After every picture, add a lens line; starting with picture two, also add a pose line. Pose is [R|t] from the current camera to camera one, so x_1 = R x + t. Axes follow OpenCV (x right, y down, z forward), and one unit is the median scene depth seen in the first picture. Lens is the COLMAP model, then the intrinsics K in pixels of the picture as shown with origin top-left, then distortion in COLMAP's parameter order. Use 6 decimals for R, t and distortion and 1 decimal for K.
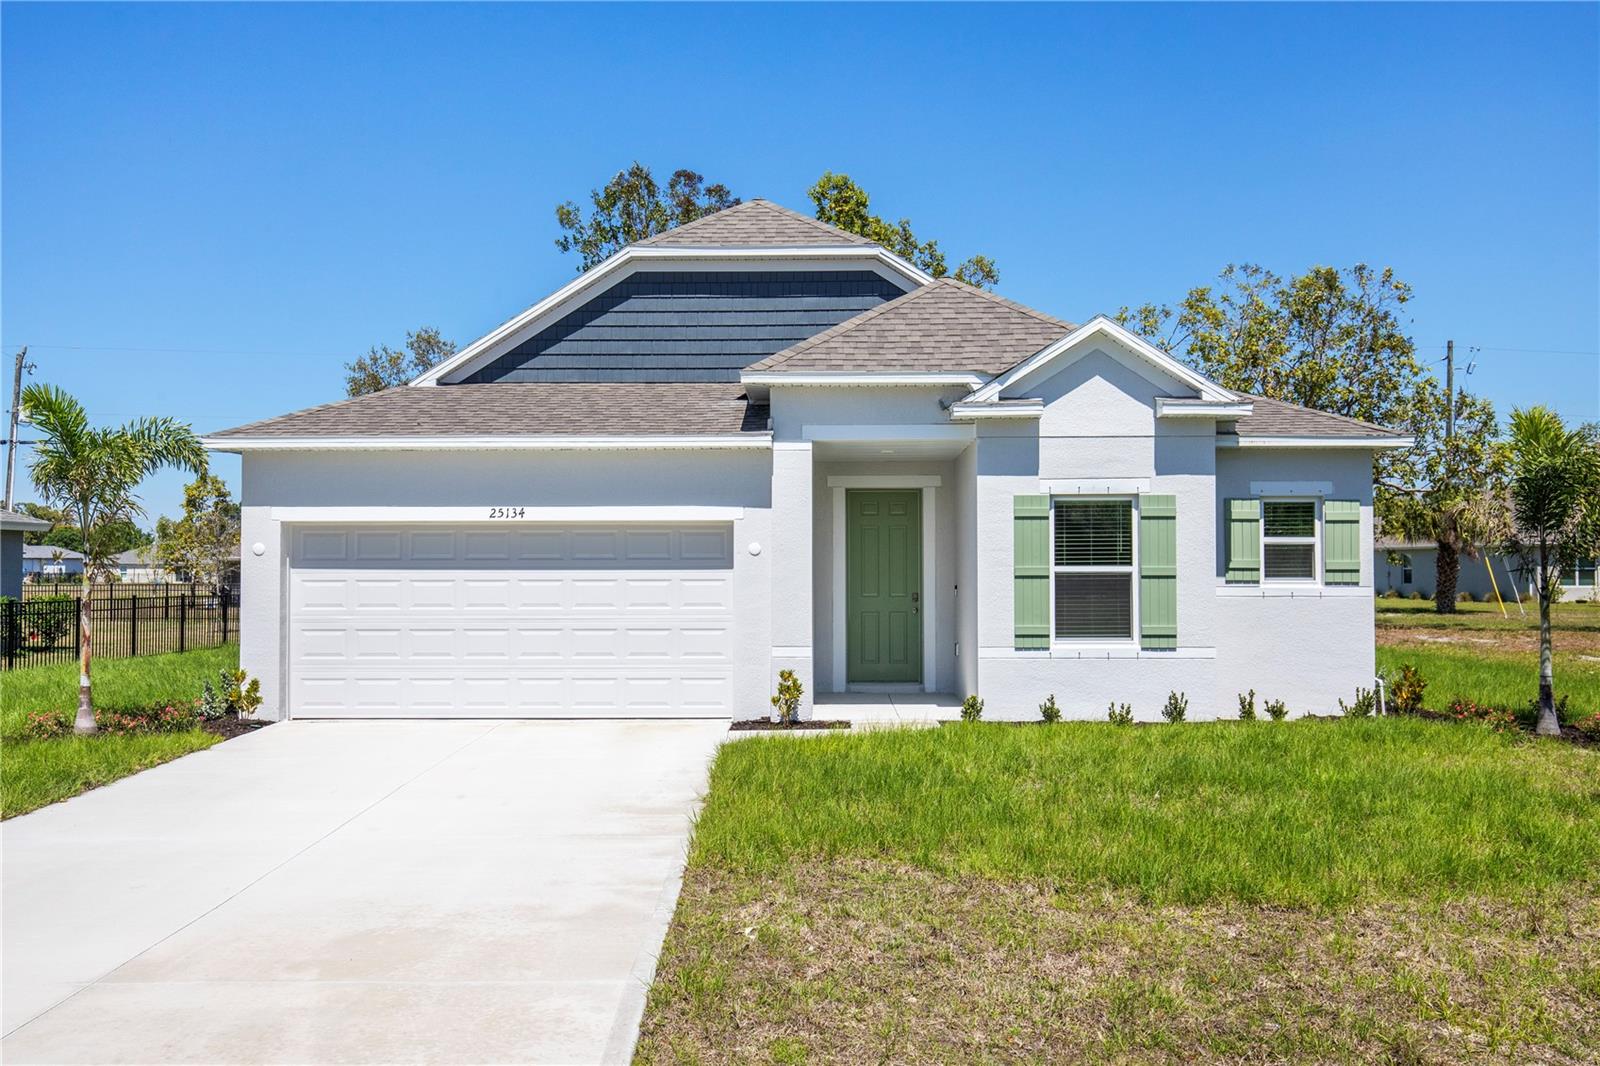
lens RADIAL K [[1383.0, 0, 802.4], [0, 1383.0, 536.7], [0, 0, 1]] dist [0.019340, 0.005927]
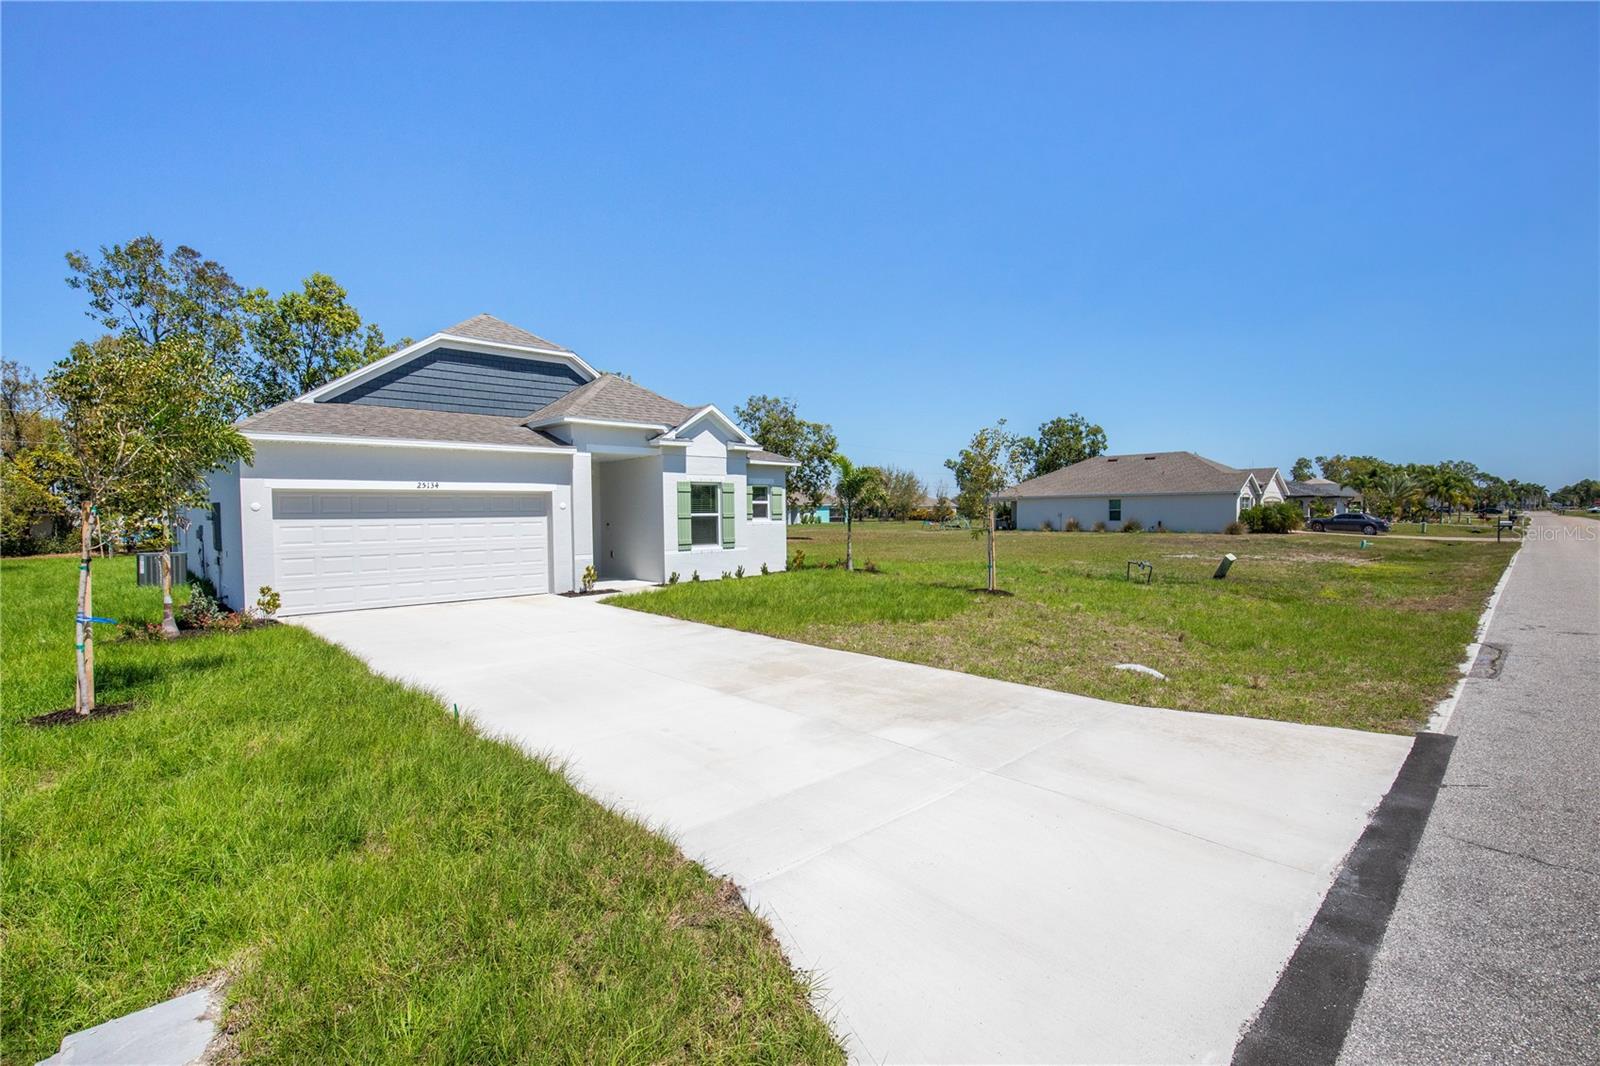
lens RADIAL K [[729.9, 0, 792.8], [0, 729.9, 539.4], [0, 0, 1]] dist [-0.033367, 0.005290]
pose [[0.712865, -0.032928, 0.700528, -0.525748], [-0.005012, 0.998632, 0.052040, 0.000930], [-0.701283, -0.040609, 0.711725, 0.035378]]
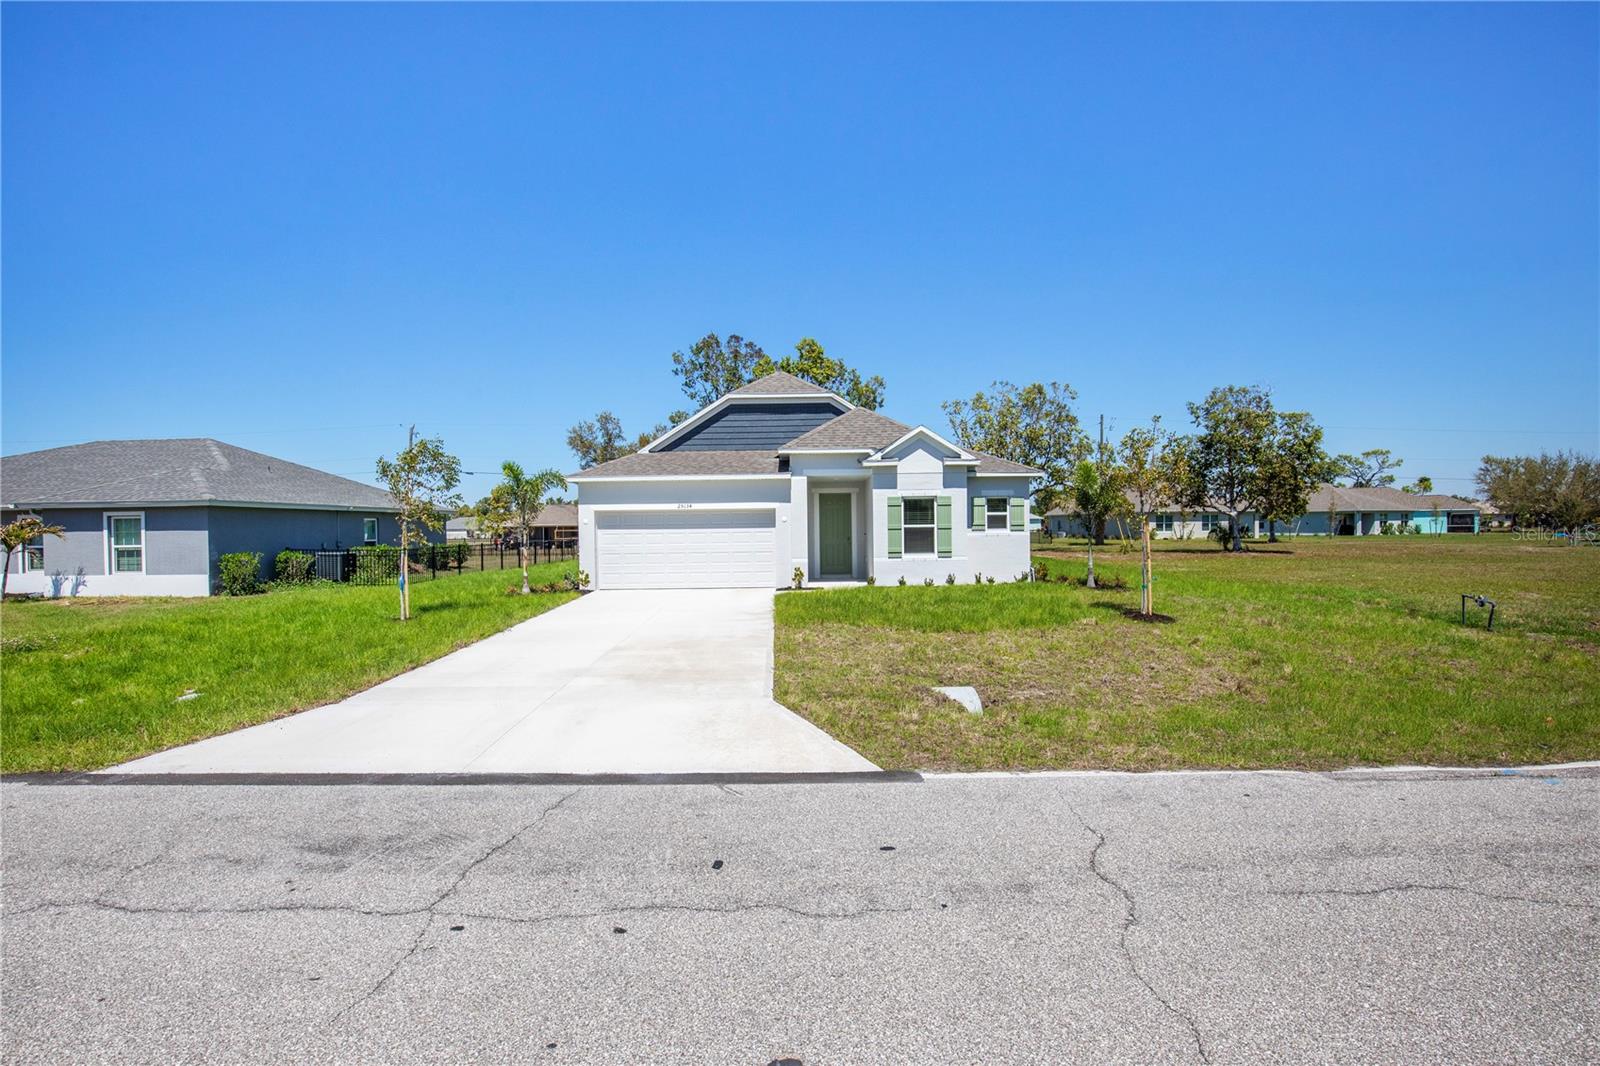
lens RADIAL K [[729.9, 0, 800.7], [0, 729.9, 546.8], [0, 0, 1]] dist [-0.033367, 0.005290]
pose [[0.999760, -0.012355, 0.018098, -0.029359], [0.011444, 0.998703, 0.049609, -0.006754], [-0.018688, -0.049390, 0.998605, -0.318965]]
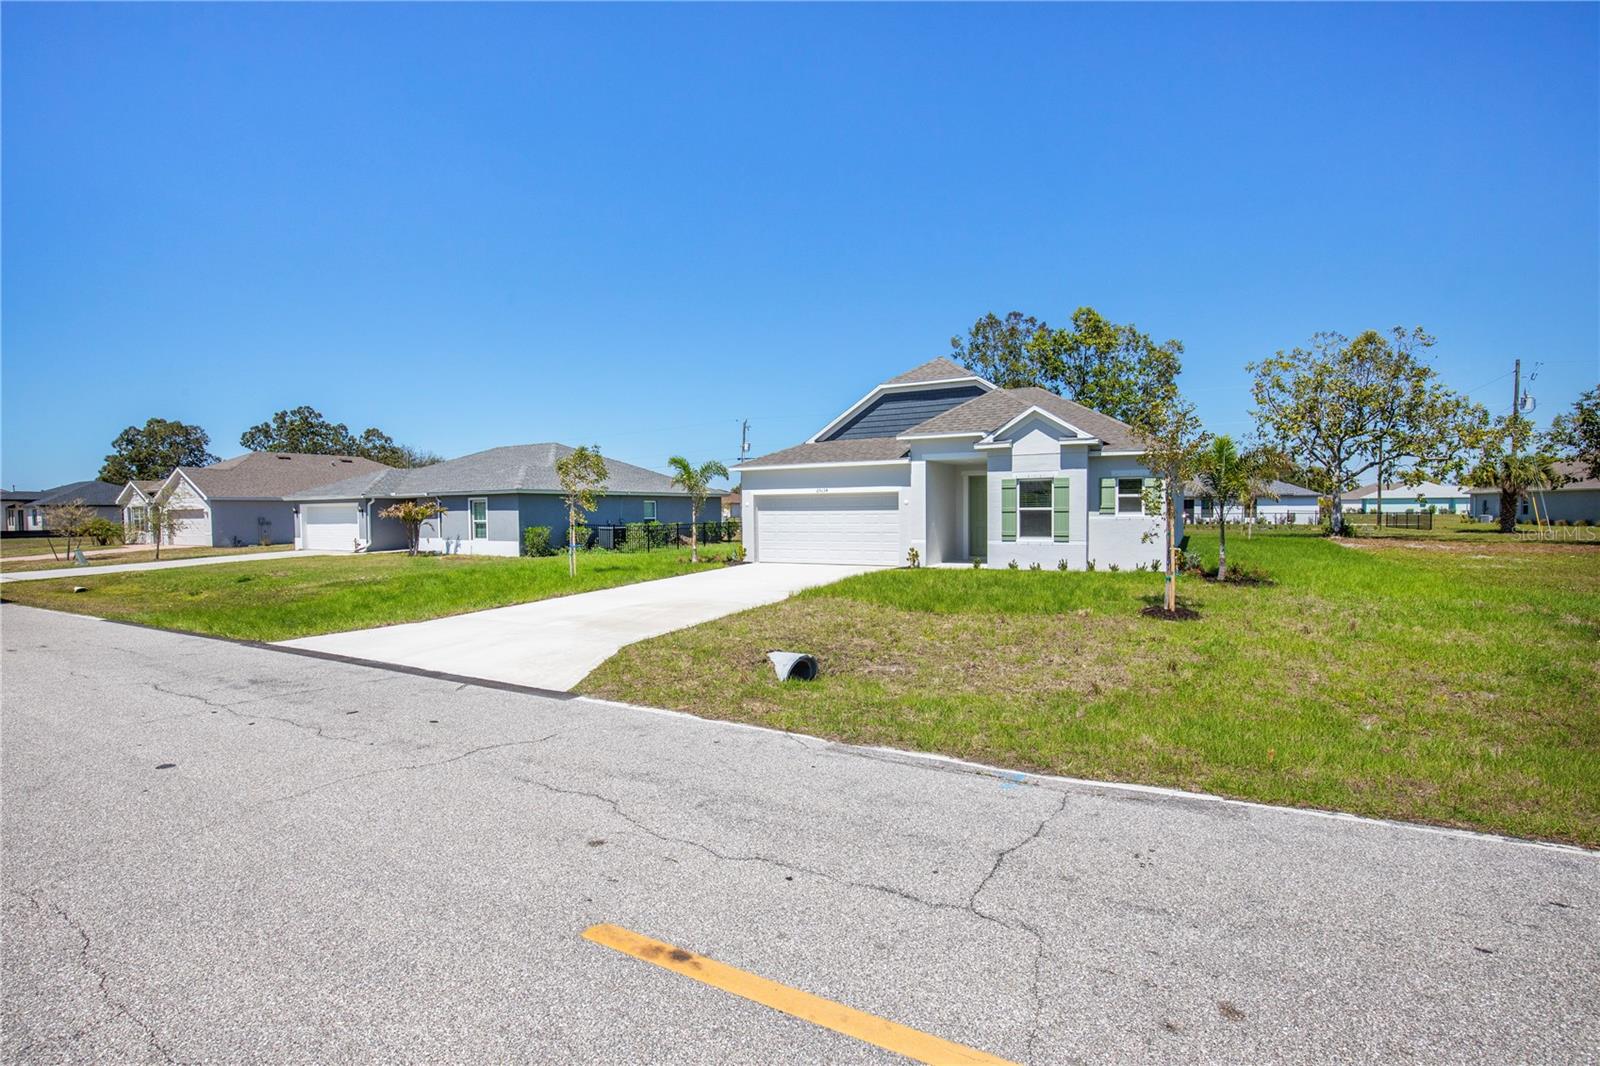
lens RADIAL K [[729.9, 0, 807.4], [0, 729.9, 538.3], [0, 0, 1]] dist [-0.033367, 0.005290]
pose [[0.889410, 0.009382, -0.457014, 0.433212], [0.019679, 0.998076, 0.058788, -0.007768], [0.456687, -0.061280, 0.887514, -0.322721]]
